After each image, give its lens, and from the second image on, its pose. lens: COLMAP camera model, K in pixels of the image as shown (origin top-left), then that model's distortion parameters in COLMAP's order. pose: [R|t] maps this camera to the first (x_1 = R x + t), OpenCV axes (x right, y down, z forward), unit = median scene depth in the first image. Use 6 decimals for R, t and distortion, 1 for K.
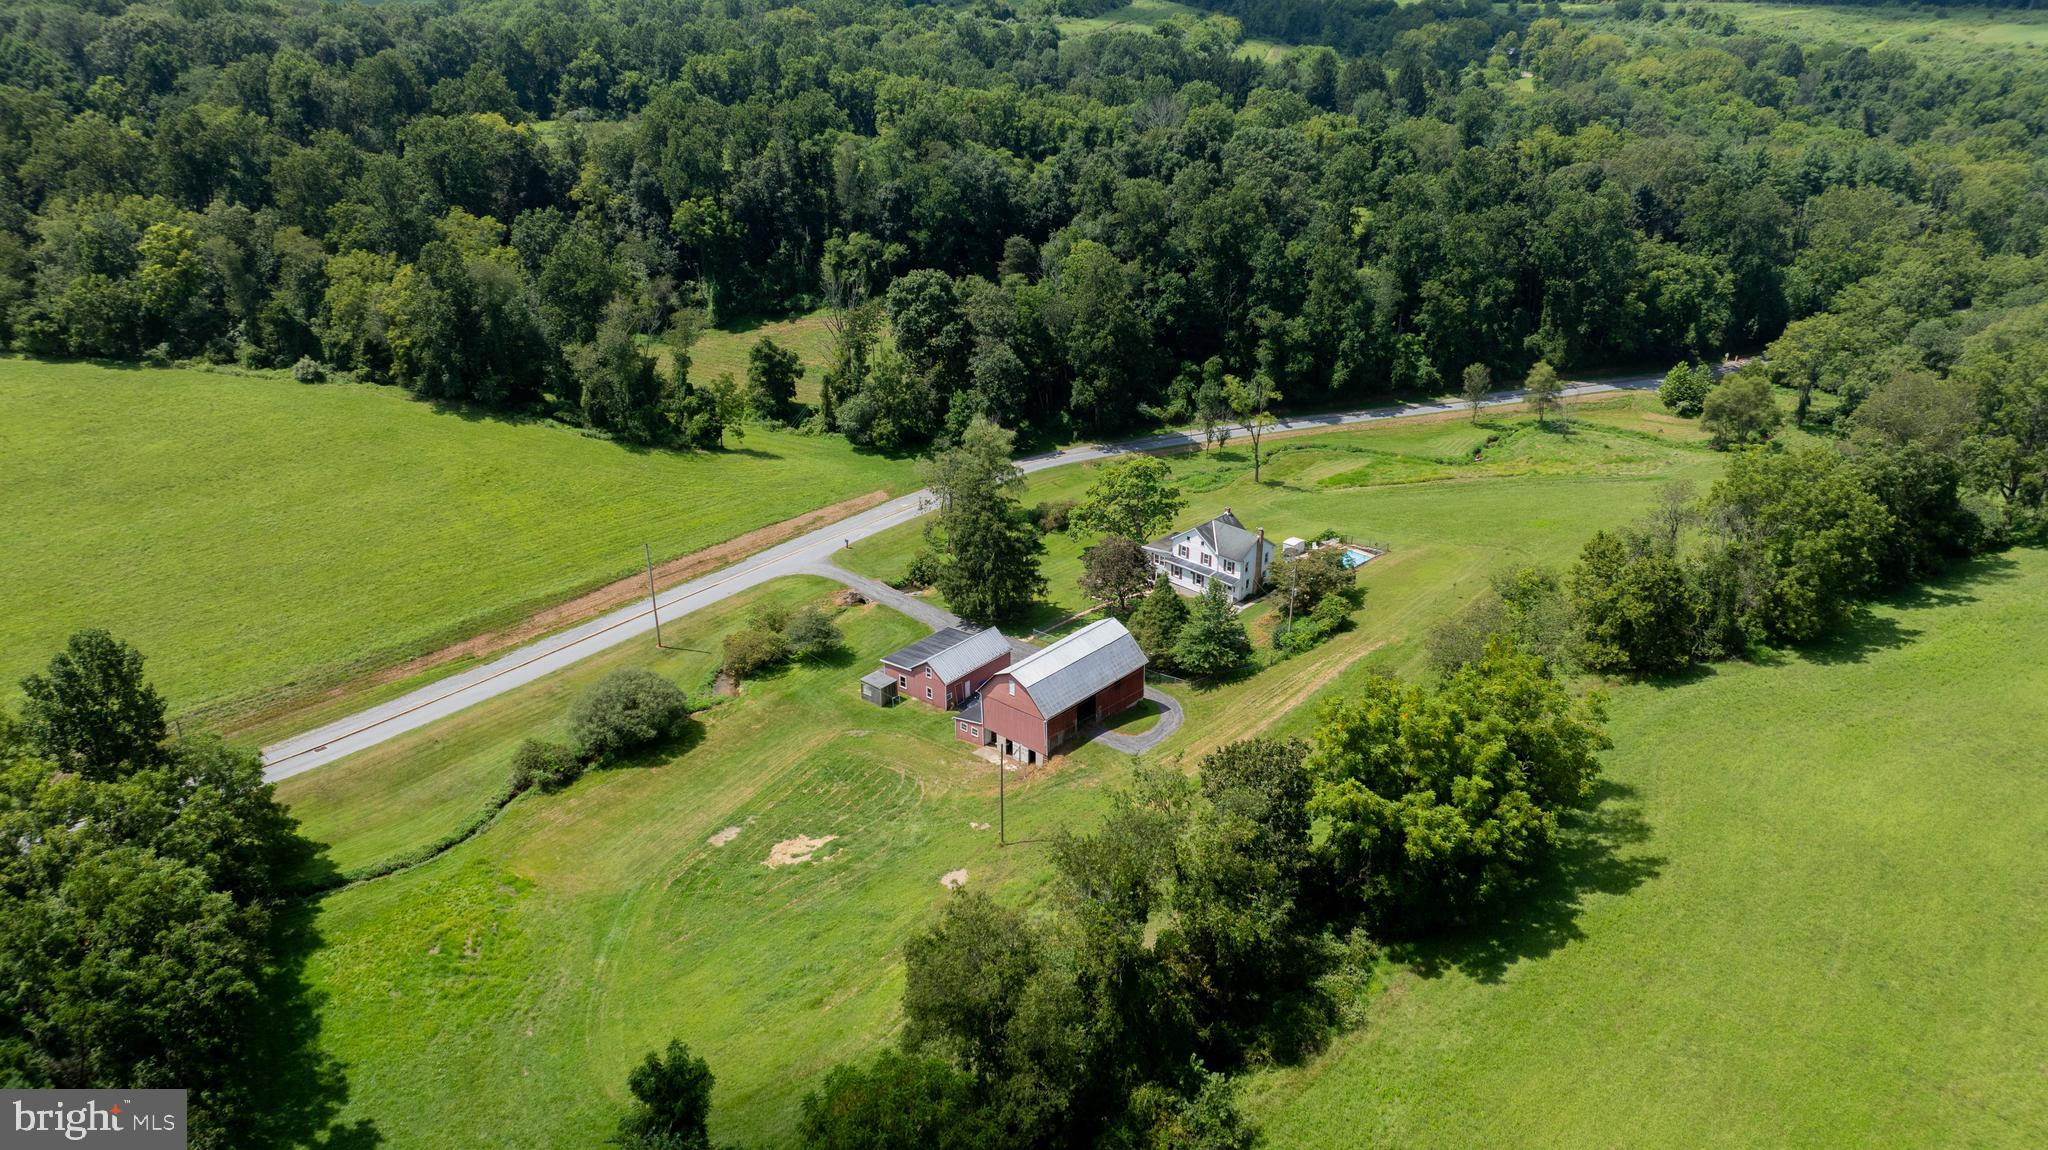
lens RADIAL K [[1439.2, 0, 1029.8], [0, 1439.2, 575.3], [0, 0, 1]] dist [-0.023571, 0.005626]
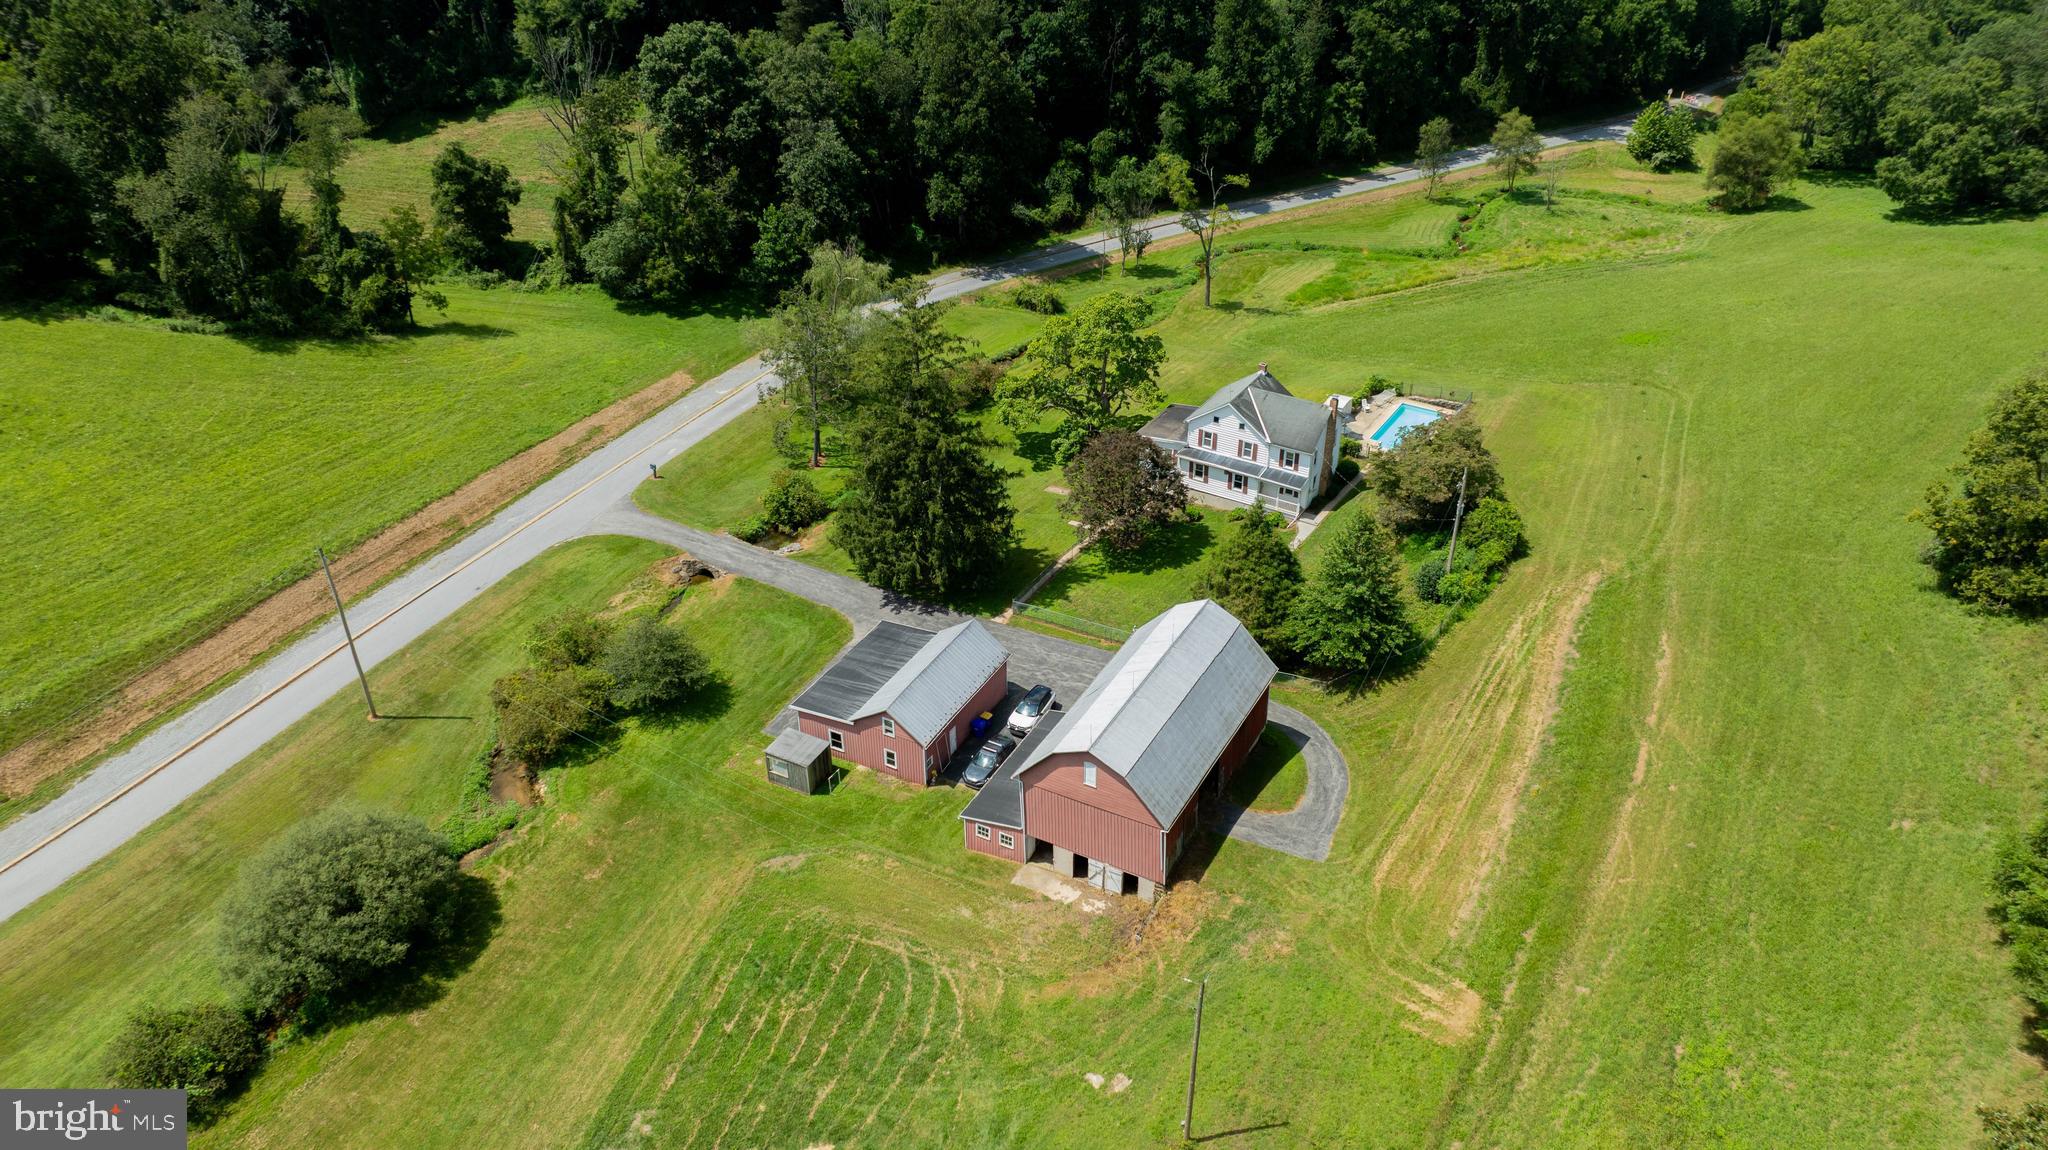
lens RADIAL K [[1439.2, 0, 1029.8], [0, 1439.2, 575.3], [0, 0, 1]] dist [-0.023571, 0.005626]
pose [[0.974439, -0.121905, 0.188701, -0.079604], [0.093757, 0.983996, 0.151528, -0.049524], [-0.204153, -0.129962, 0.970274, 0.306533]]
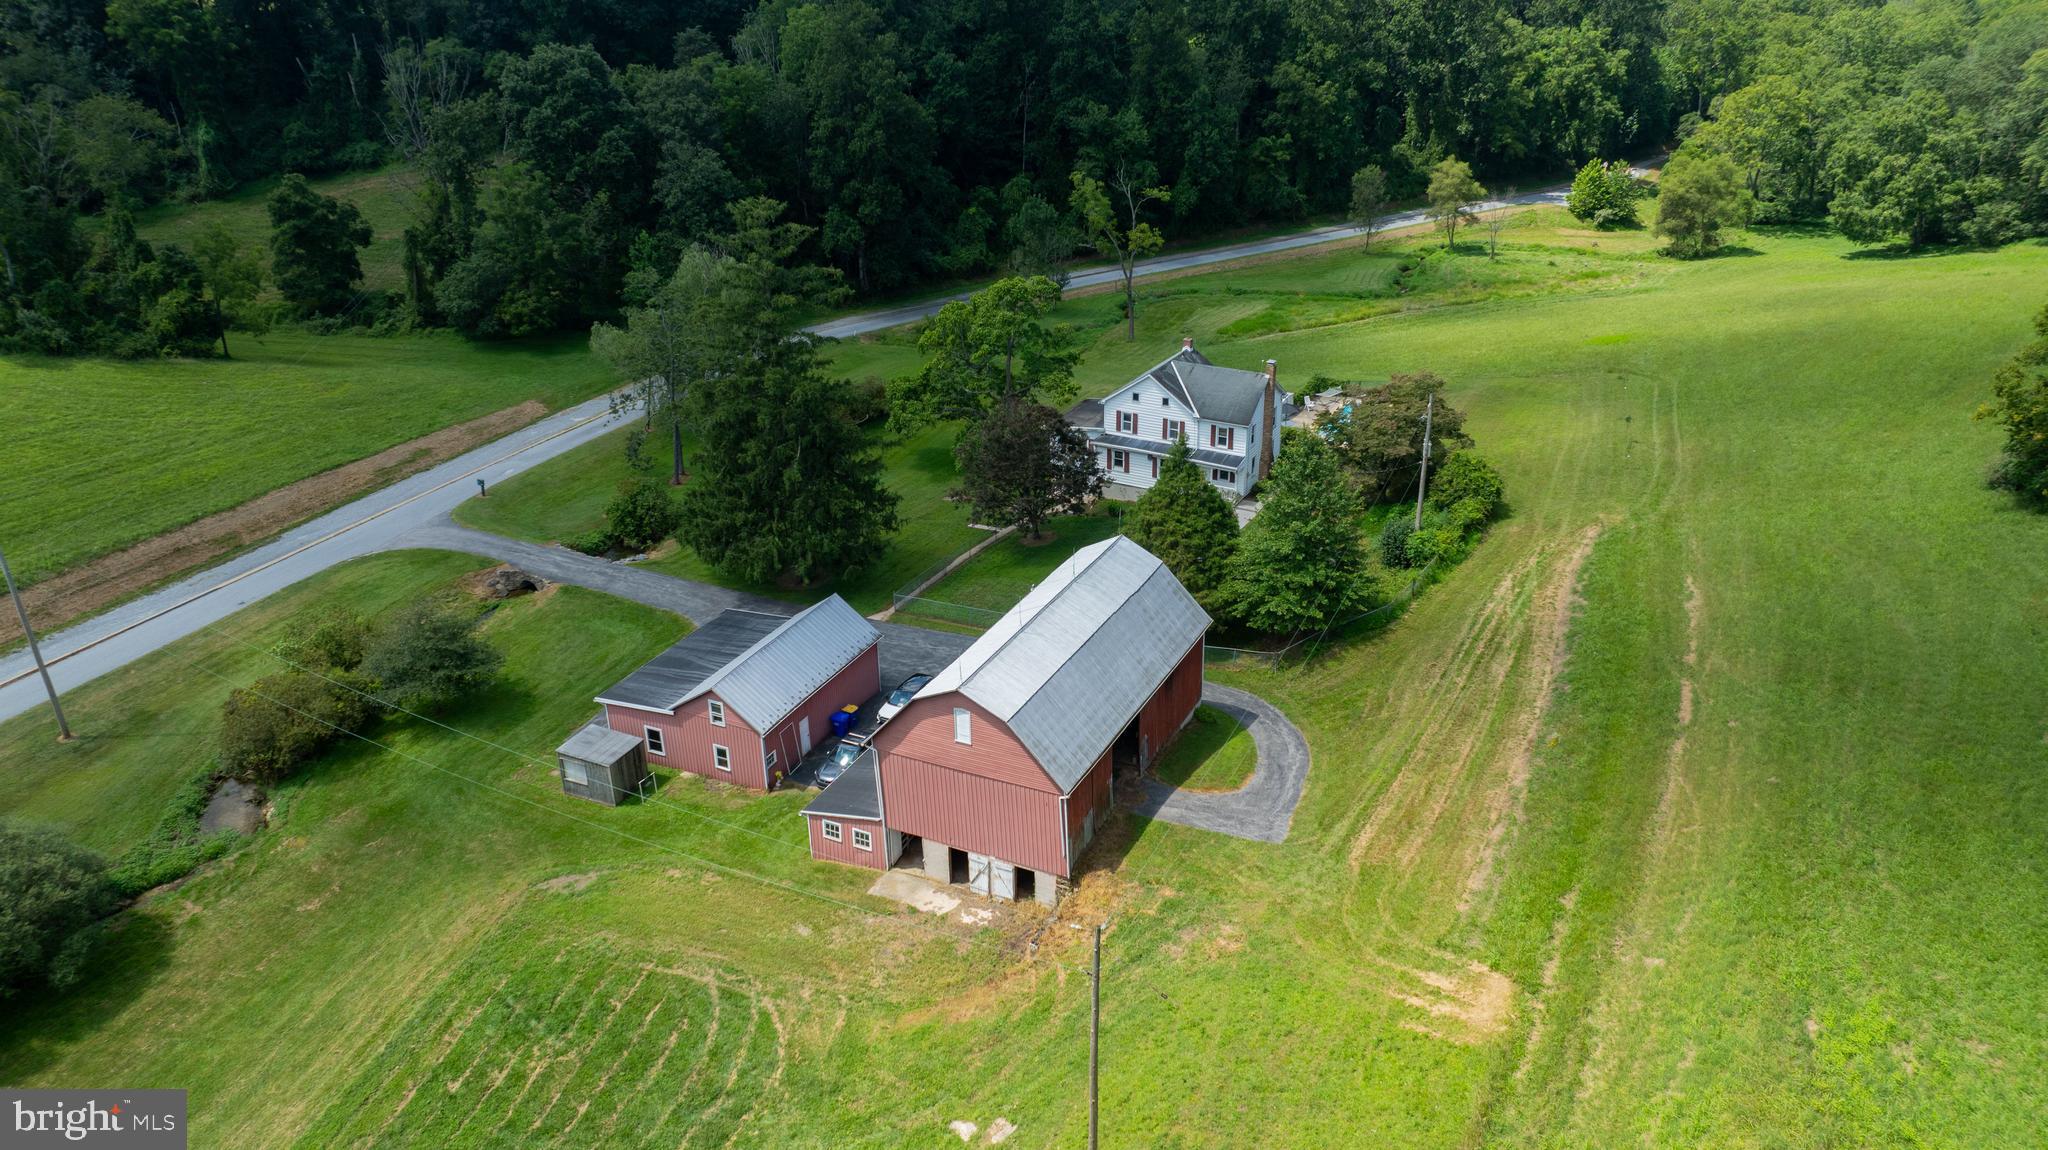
lens RADIAL K [[1439.2, 0, 1029.8], [0, 1439.2, 575.3], [0, 0, 1]] dist [-0.023571, 0.005626]
pose [[0.964475, -0.122760, 0.233919, -0.051992], [0.119259, 0.992436, 0.029111, 0.016880], [-0.235724, -0.000180, 0.971820, 0.378161]]
